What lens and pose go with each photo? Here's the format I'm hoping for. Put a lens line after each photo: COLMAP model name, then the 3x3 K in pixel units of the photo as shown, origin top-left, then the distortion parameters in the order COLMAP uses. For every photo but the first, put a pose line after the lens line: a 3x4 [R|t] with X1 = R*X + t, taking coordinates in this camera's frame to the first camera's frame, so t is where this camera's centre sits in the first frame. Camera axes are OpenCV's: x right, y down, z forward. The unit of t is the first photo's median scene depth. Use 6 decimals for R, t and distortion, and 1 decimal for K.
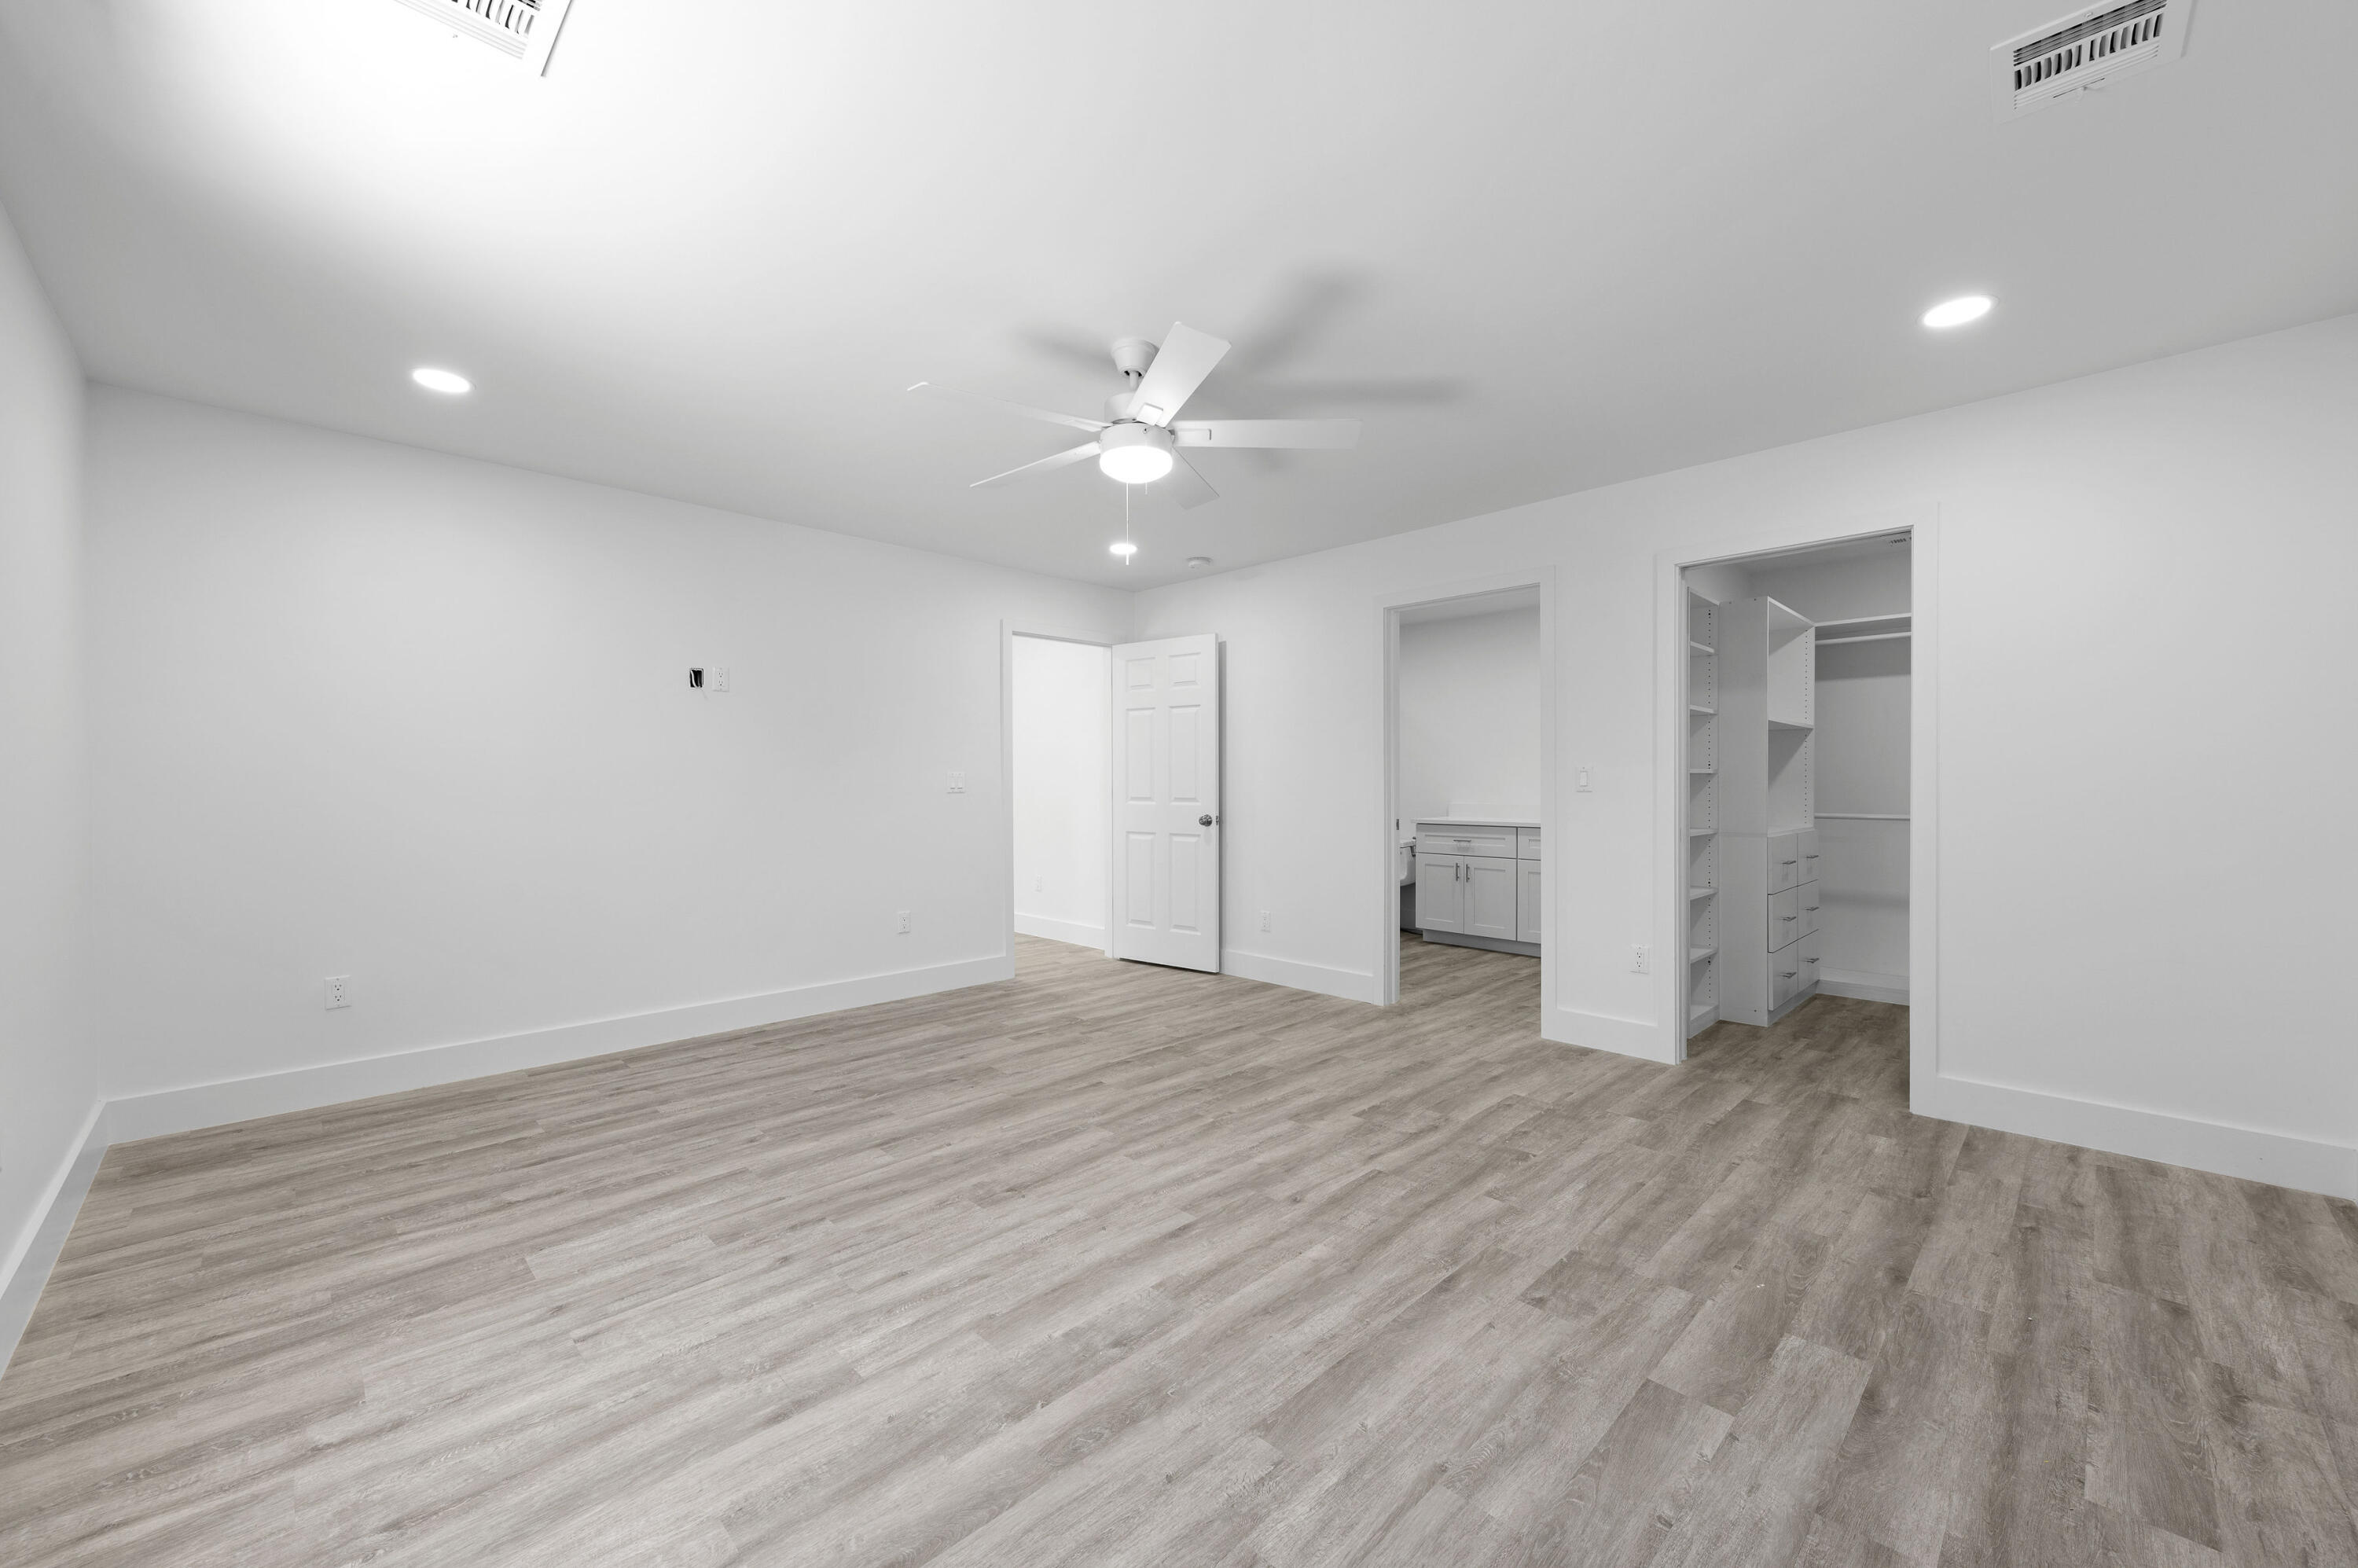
lens RADIAL K [[904.3, 0, 1180.7], [0, 904.3, 778.9], [0, 0, 1]] dist [0.010698, -0.004963]
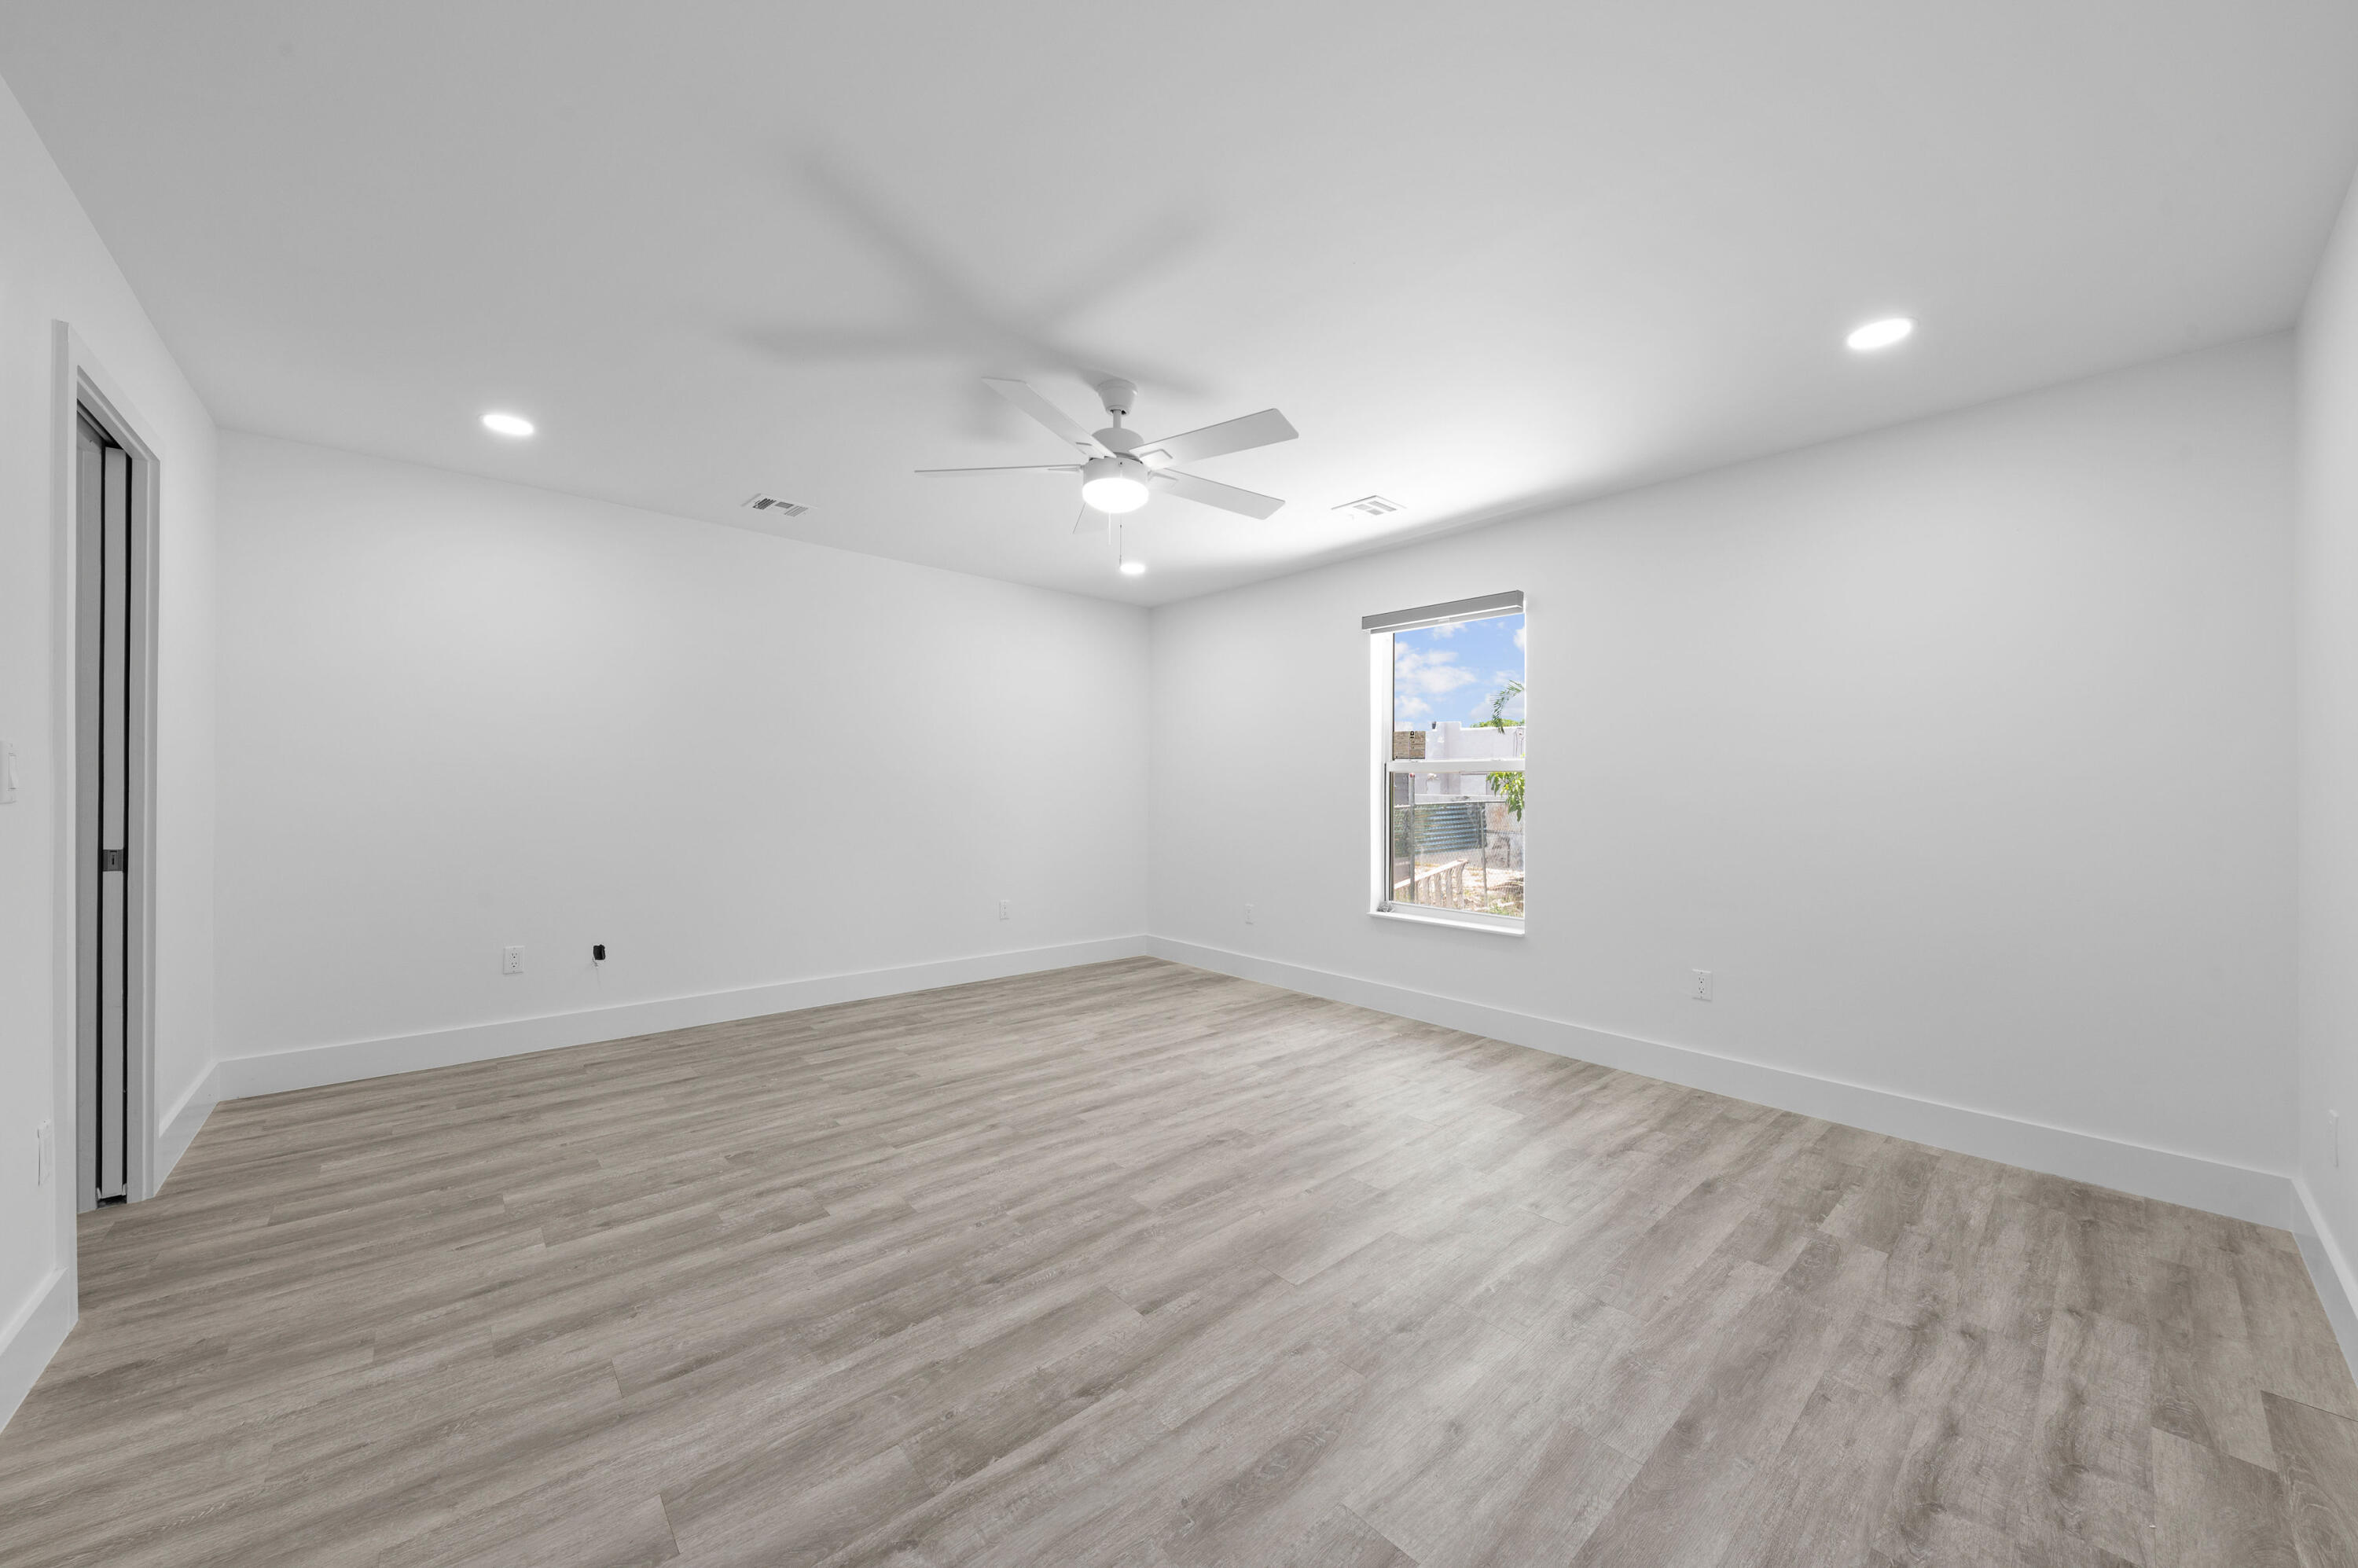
lens RADIAL K [[830.2, 0, 1174.7], [0, 830.2, 795.0], [0, 0, 1]] dist [-0.001292, -0.003198]
pose [[-0.998236, -0.008823, 0.058708, -0.174397], [-0.008914, 0.999959, -0.001279, 0.000203], [-0.058694, -0.001800, -0.998274, 1.954970]]
